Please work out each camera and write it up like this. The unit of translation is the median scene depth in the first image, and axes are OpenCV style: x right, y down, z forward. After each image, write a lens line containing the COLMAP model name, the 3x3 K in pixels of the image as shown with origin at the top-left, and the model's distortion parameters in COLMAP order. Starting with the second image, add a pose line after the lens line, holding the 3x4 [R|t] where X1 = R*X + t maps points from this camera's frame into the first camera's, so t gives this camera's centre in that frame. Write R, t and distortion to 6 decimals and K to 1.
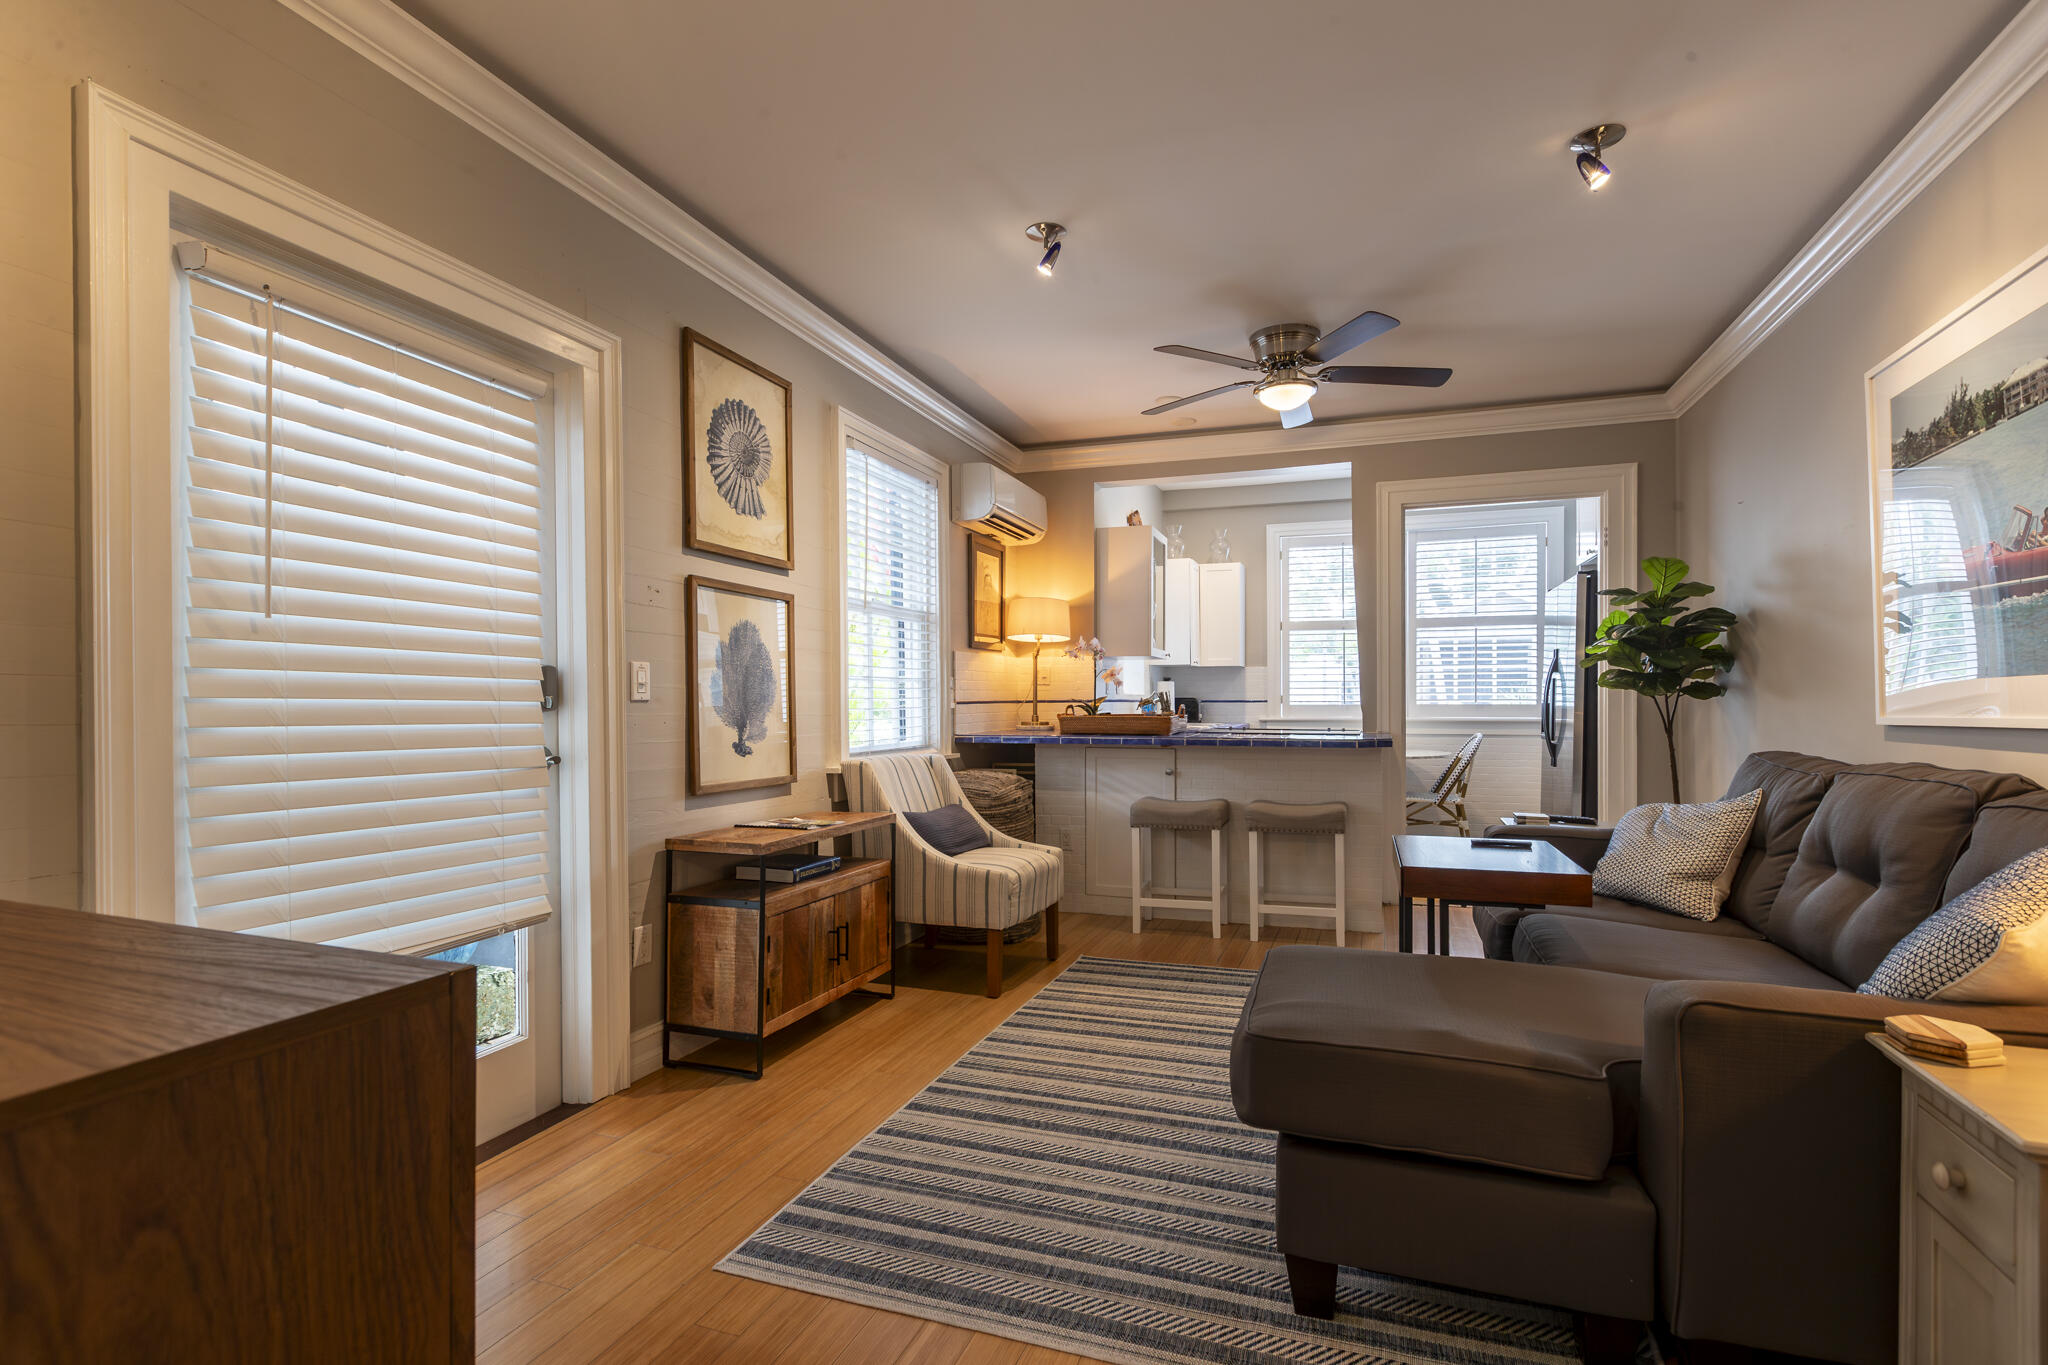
lens RADIAL K [[957.4, 0, 1028.6], [0, 957.4, 707.1], [0, 0, 1]] dist [-0.003971, -0.000620]
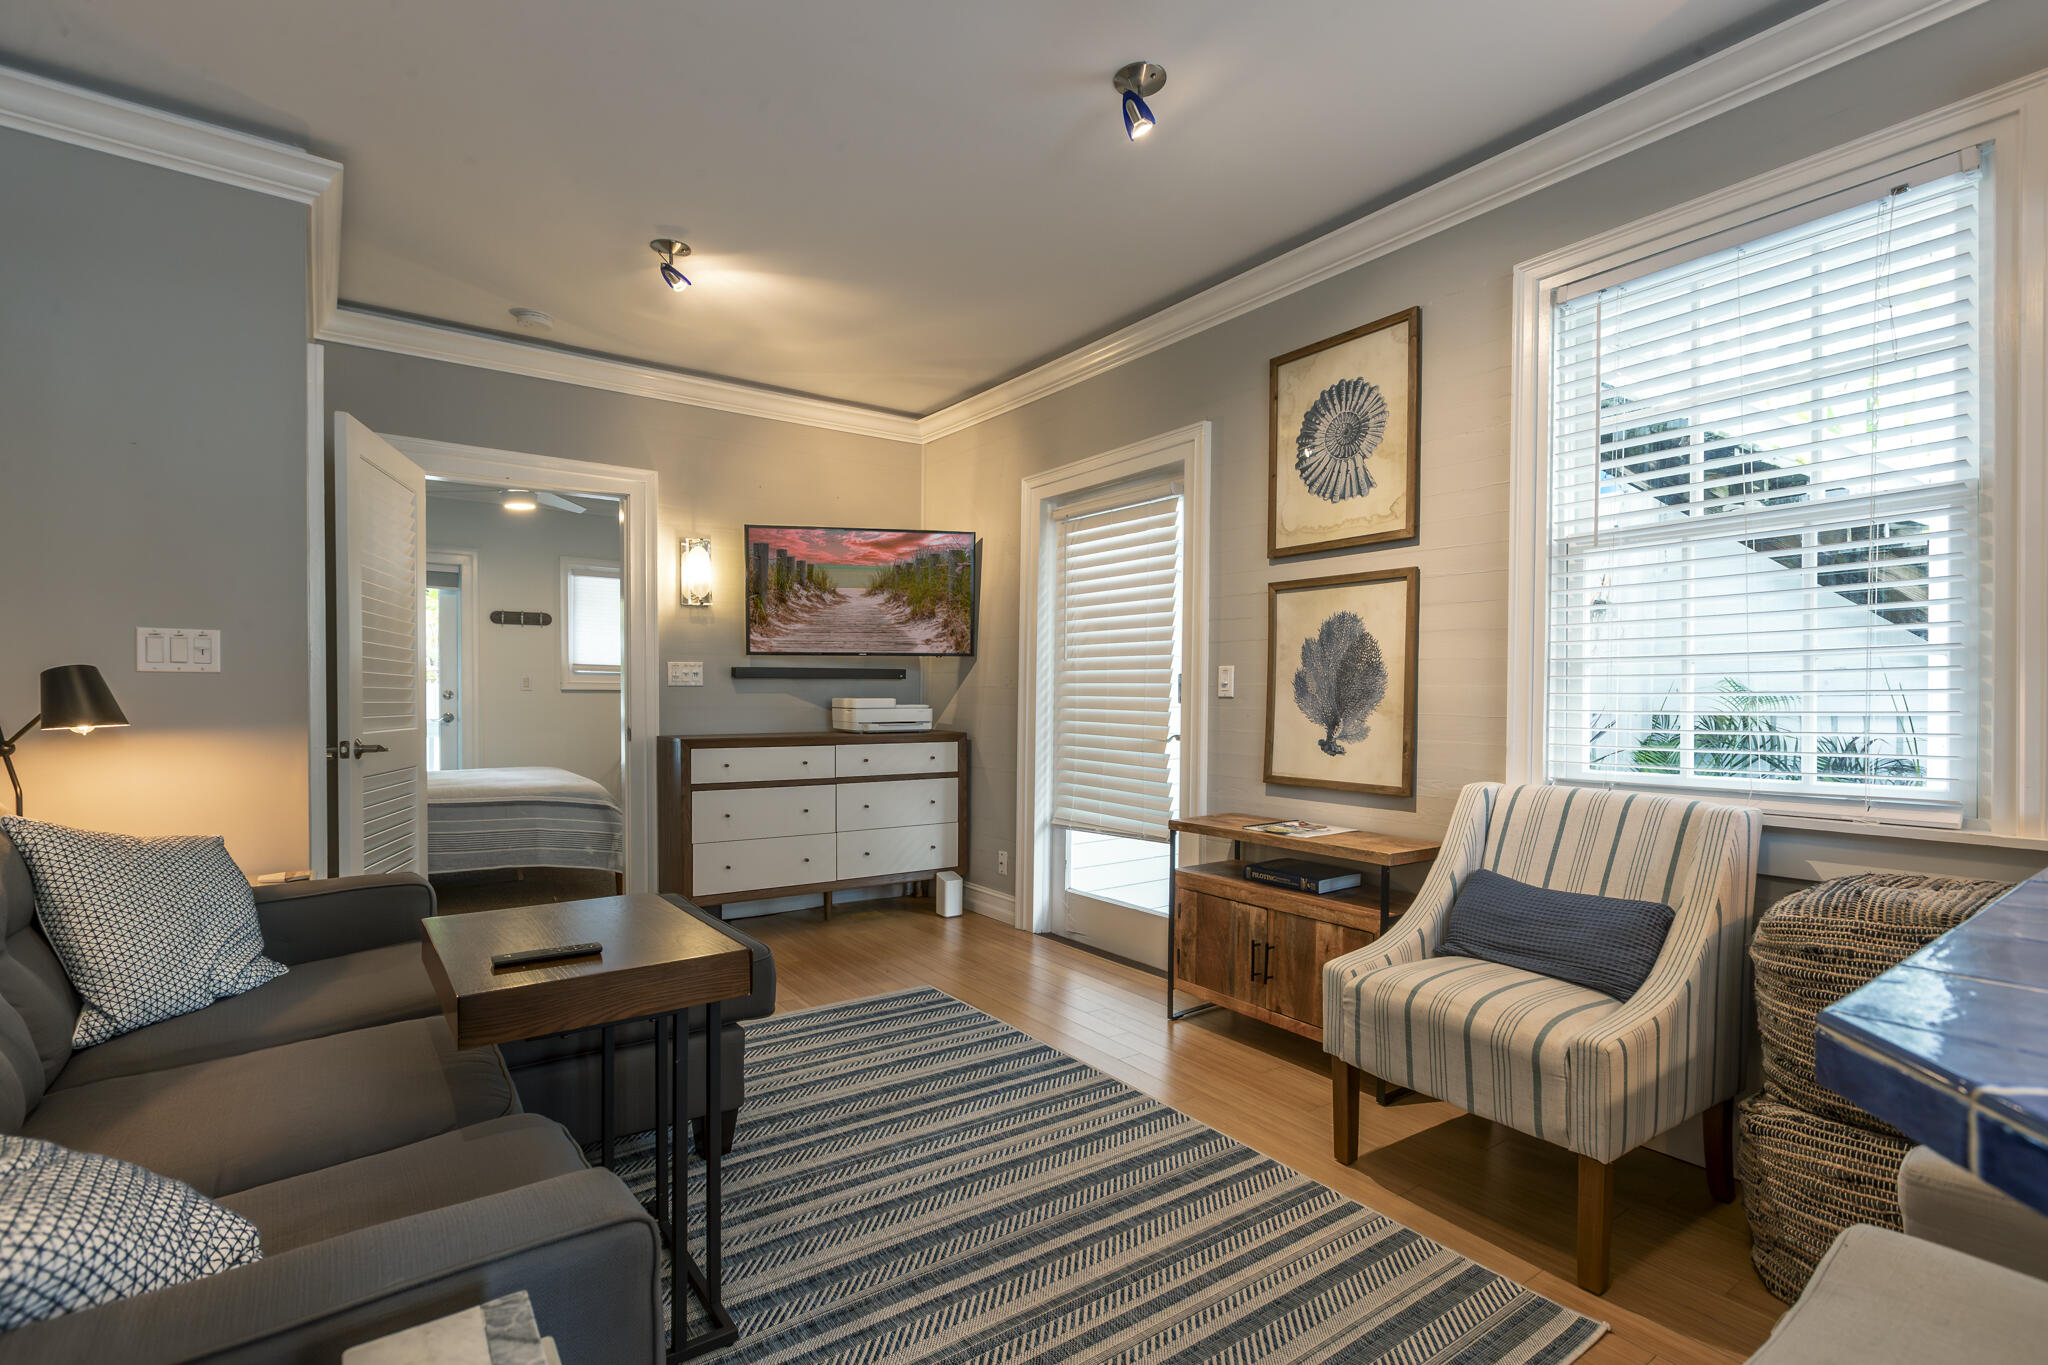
lens RADIAL K [[957.4, 0, 1028.6], [0, 957.4, 707.1], [0, 0, 1]] dist [-0.003971, -0.000620]
pose [[-0.570110, 0.012418, -0.821474, 0.665162], [-0.001548, 0.999868, 0.016189, -0.011787], [0.821567, 0.010501, -0.570016, 1.301704]]
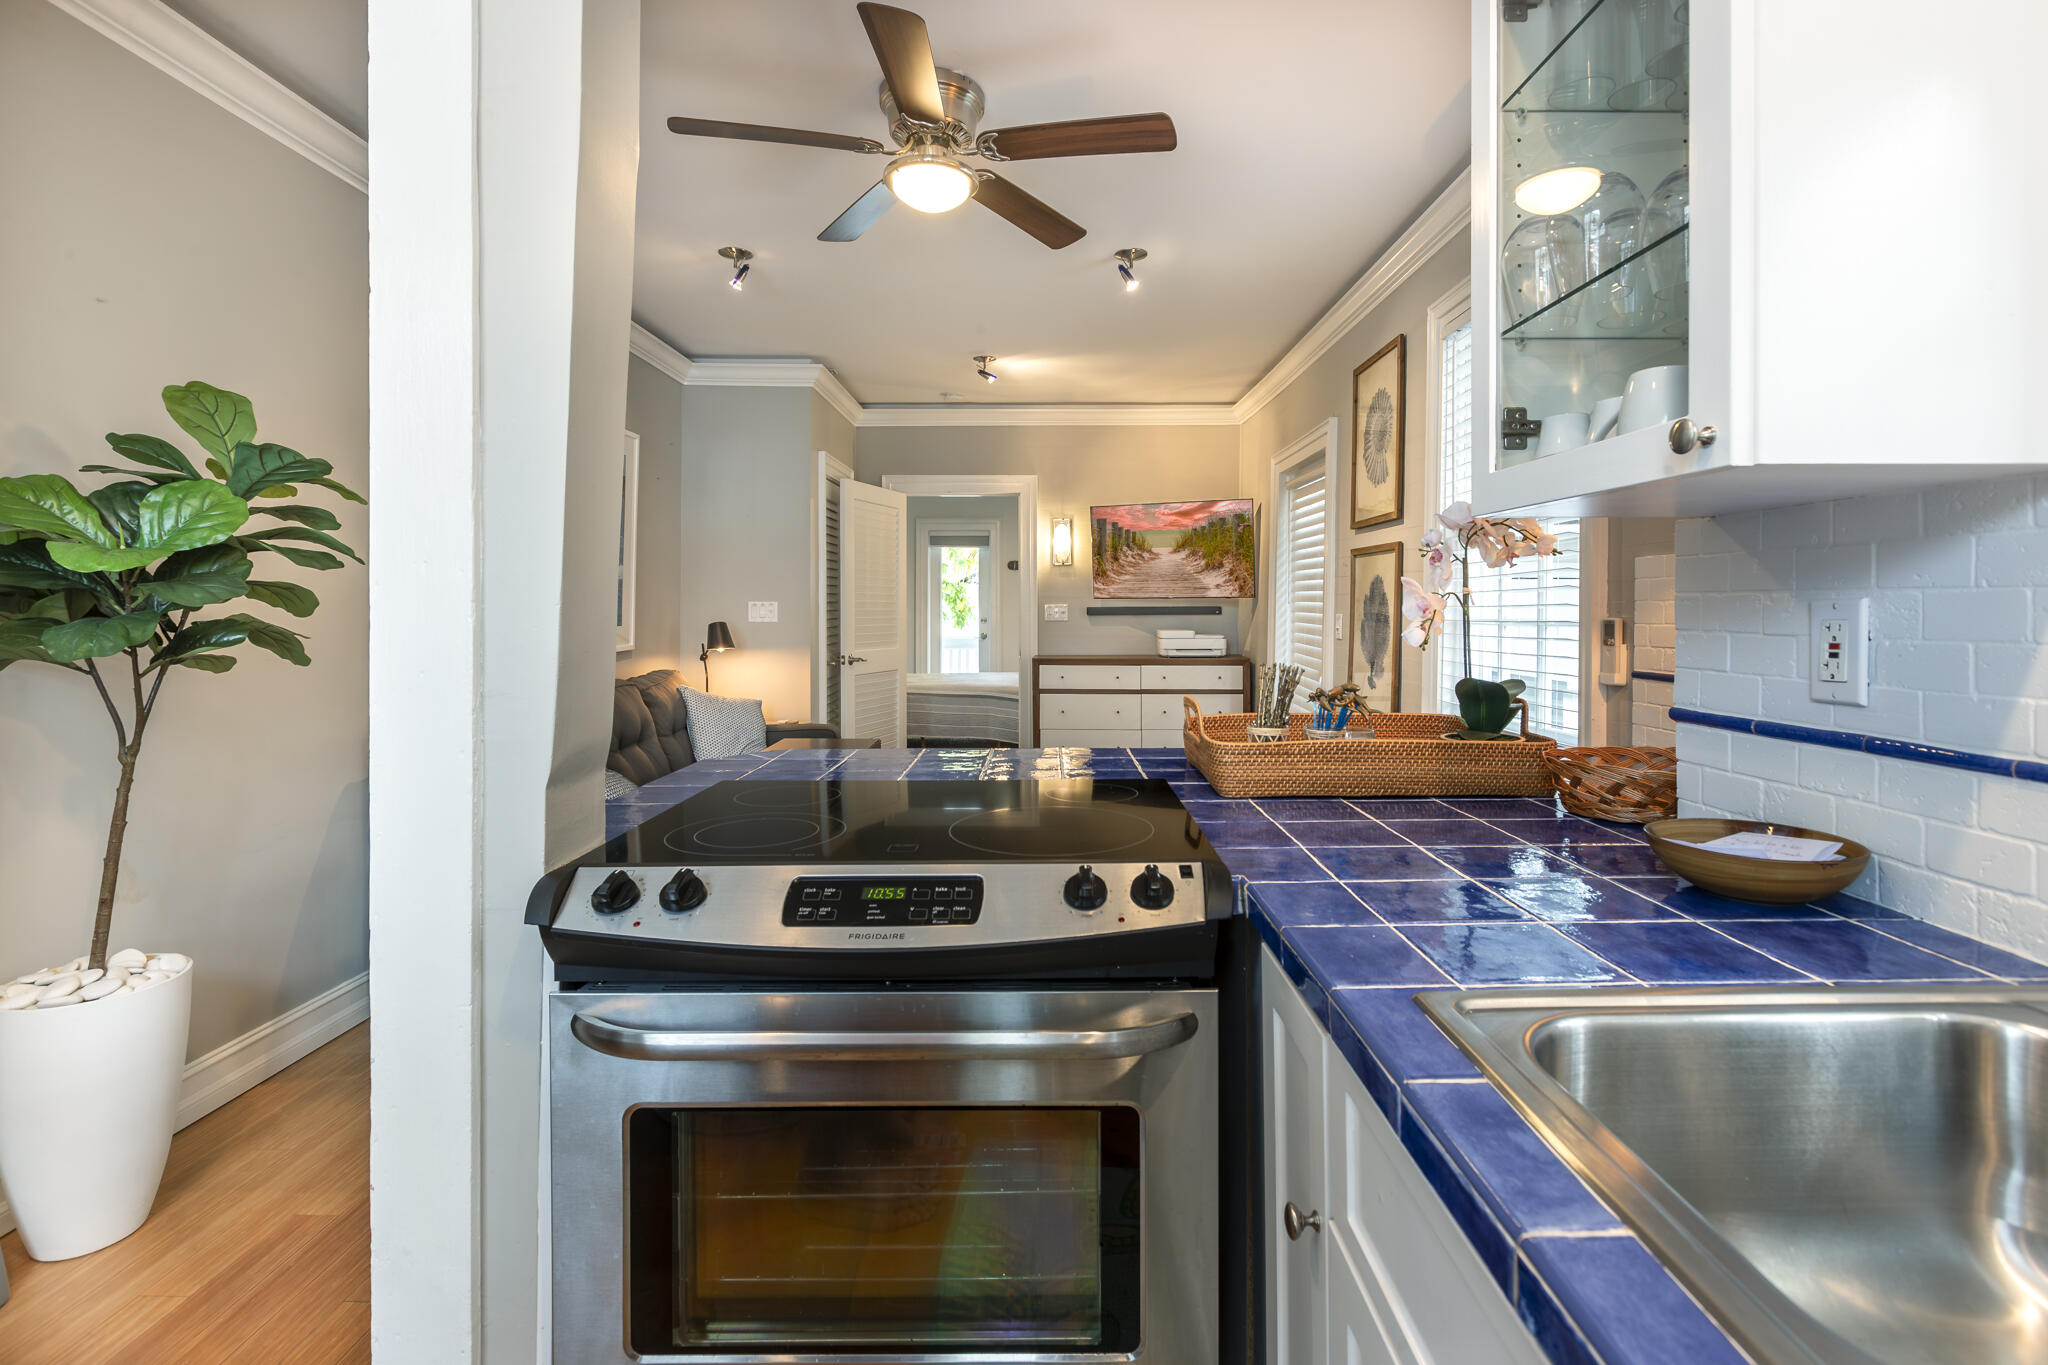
lens RADIAL K [[962.2, 0, 1007.9], [0, 962.2, 611.6], [0, 0, 1]] dist [-0.000326, 0.000060]
pose [[-0.954425, 0.009793, -0.298291, 0.500214], [0.007284, 0.999928, 0.009520, -0.060438], [0.298363, 0.006914, -0.954428, 2.025003]]
